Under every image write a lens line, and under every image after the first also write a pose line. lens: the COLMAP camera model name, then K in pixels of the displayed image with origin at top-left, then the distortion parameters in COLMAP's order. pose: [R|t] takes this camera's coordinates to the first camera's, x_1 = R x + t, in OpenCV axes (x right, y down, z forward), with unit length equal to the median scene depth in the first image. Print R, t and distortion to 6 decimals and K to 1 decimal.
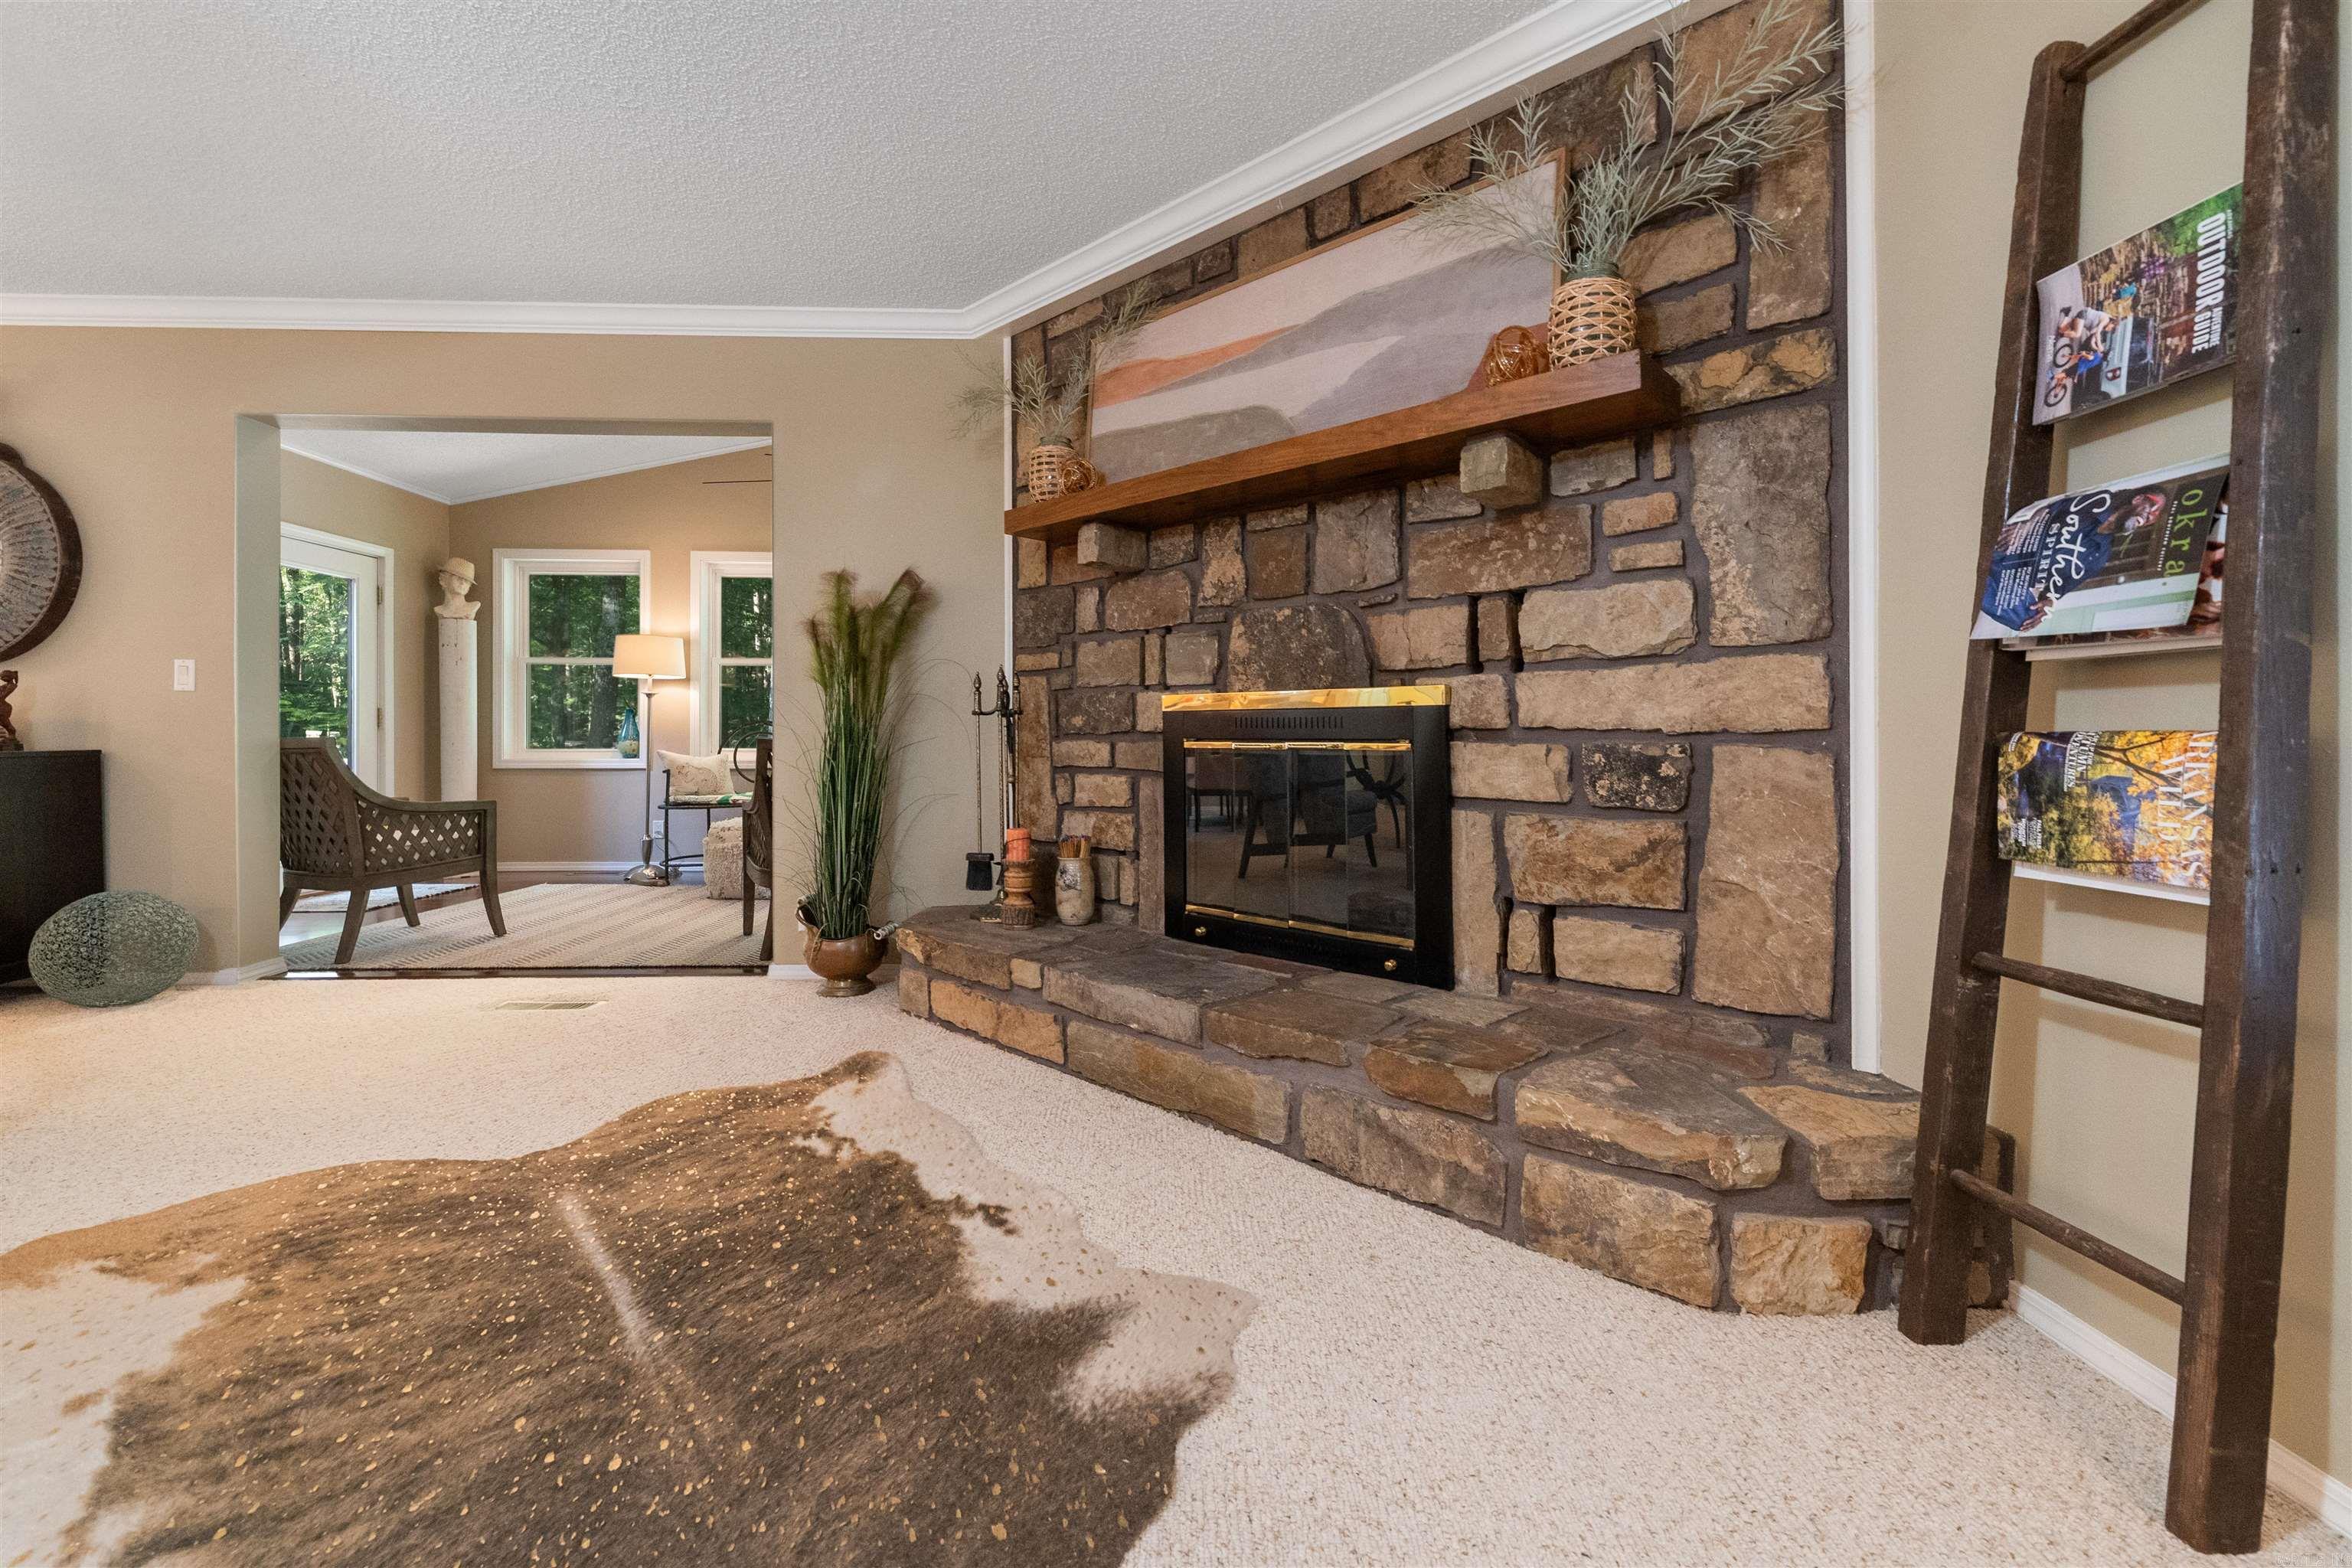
lens RADIAL K [[967.1, 0, 1192.1], [0, 967.1, 741.5], [0, 0, 1]] dist [0.006727, -0.003793]
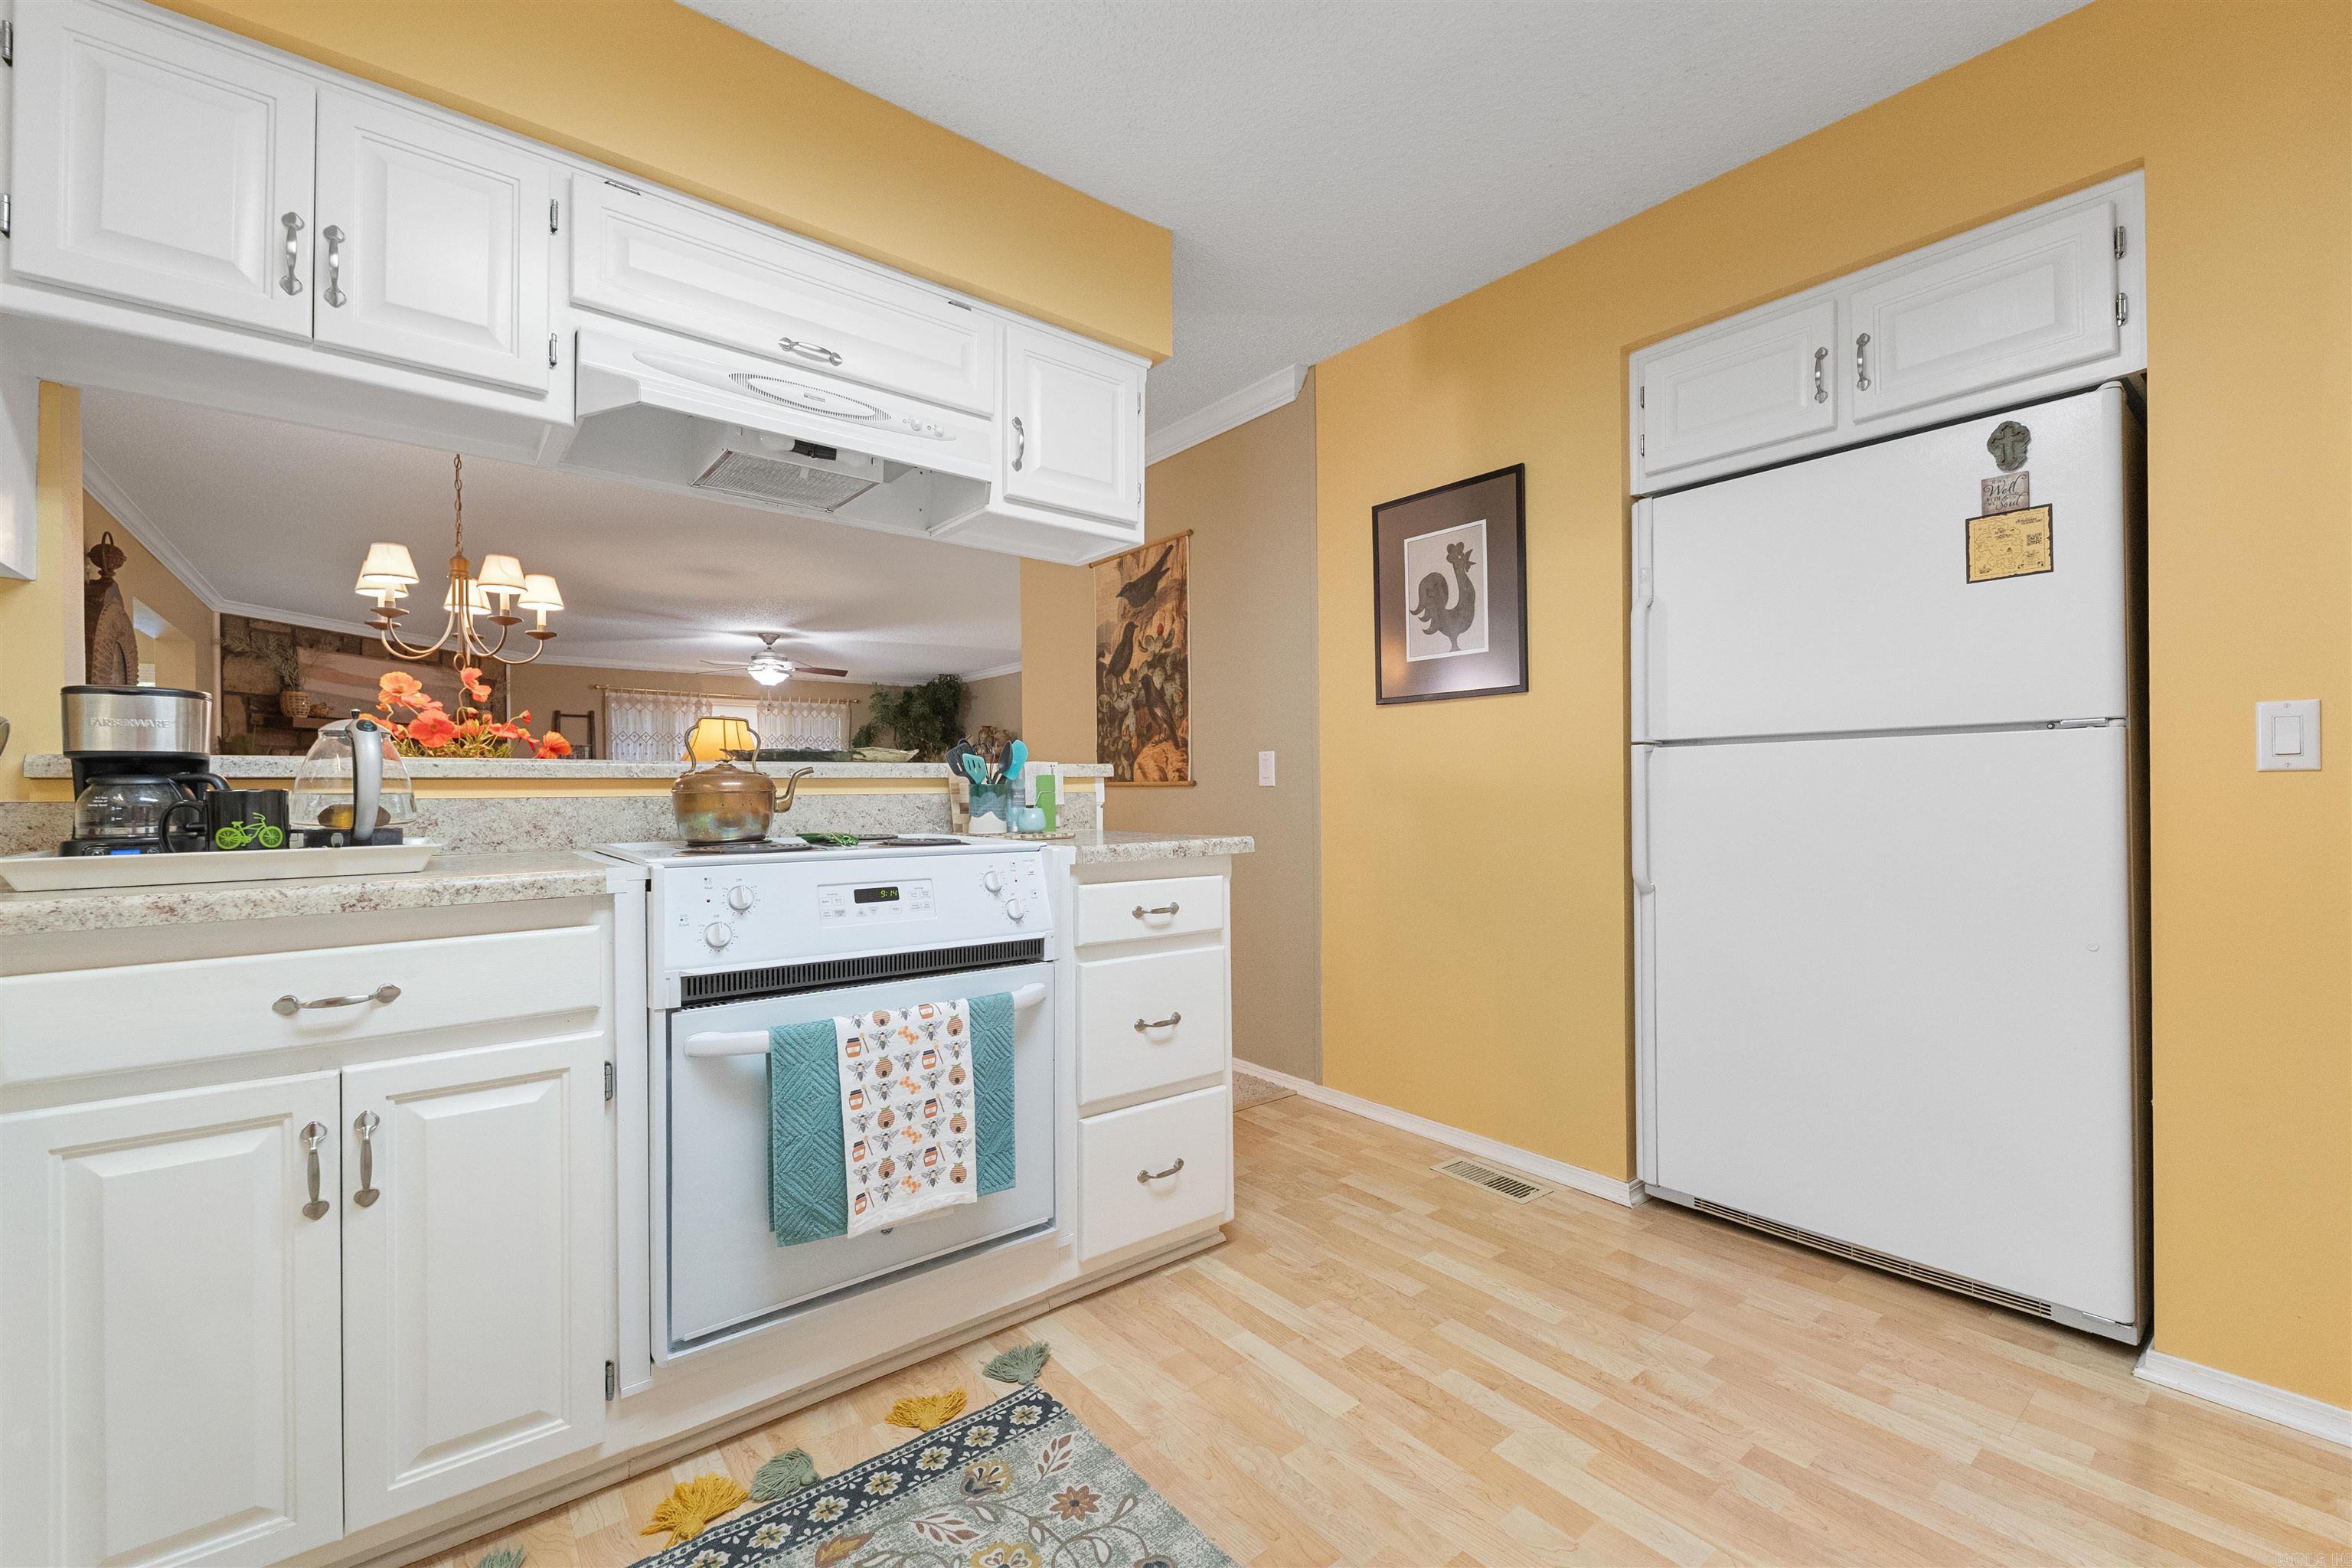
lens RADIAL K [[967.1, 0, 1183.7], [0, 967.1, 789.5], [0, 0, 1]] dist [0.006727, -0.003793]
pose [[-0.596084, 0.004162, 0.802911, -3.951020], [0.013419, 0.999899, 0.004779, -0.060153], [-0.802810, 0.013623, -0.596080, 0.817968]]
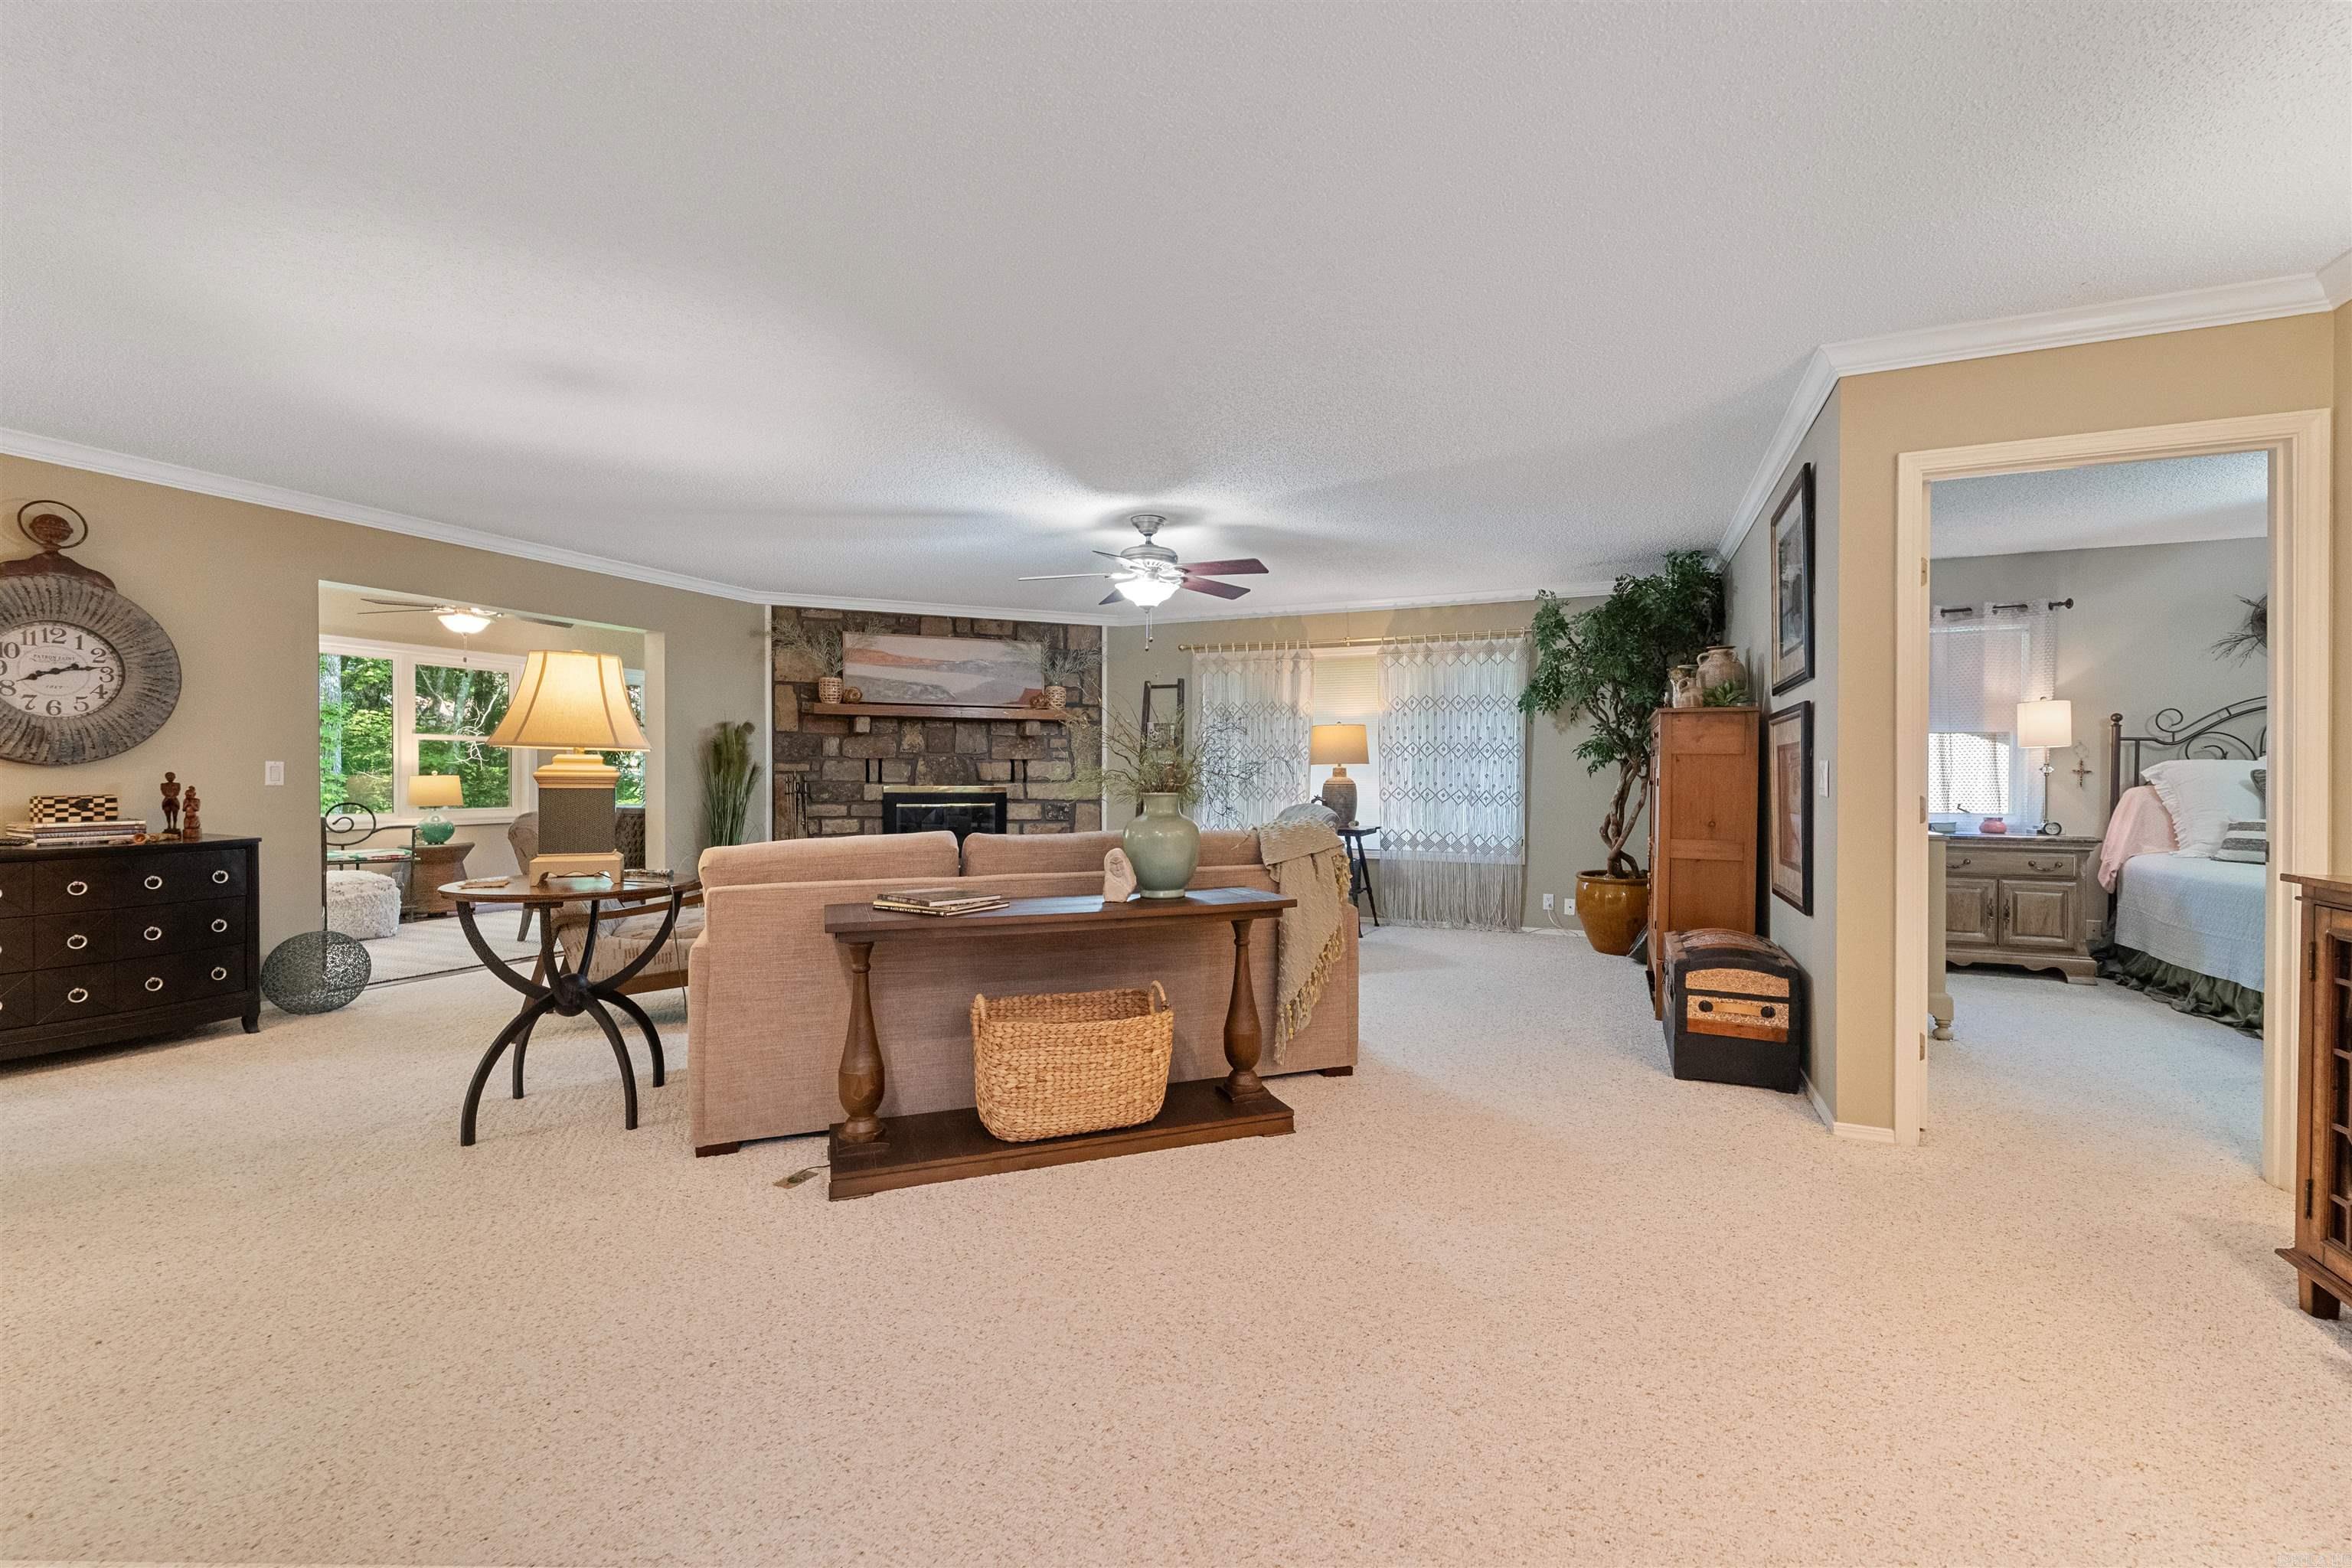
lens RADIAL K [[967.1, 0, 1173.2], [0, 967.1, 776.8], [0, 0, 1]] dist [0.006727, -0.003793]
pose [[0.442141, -0.001506, 0.896944, -2.206438], [0.001377, 0.999999, 0.001000, -0.082732], [-0.896945, 0.000793, 0.442142, -0.883768]]
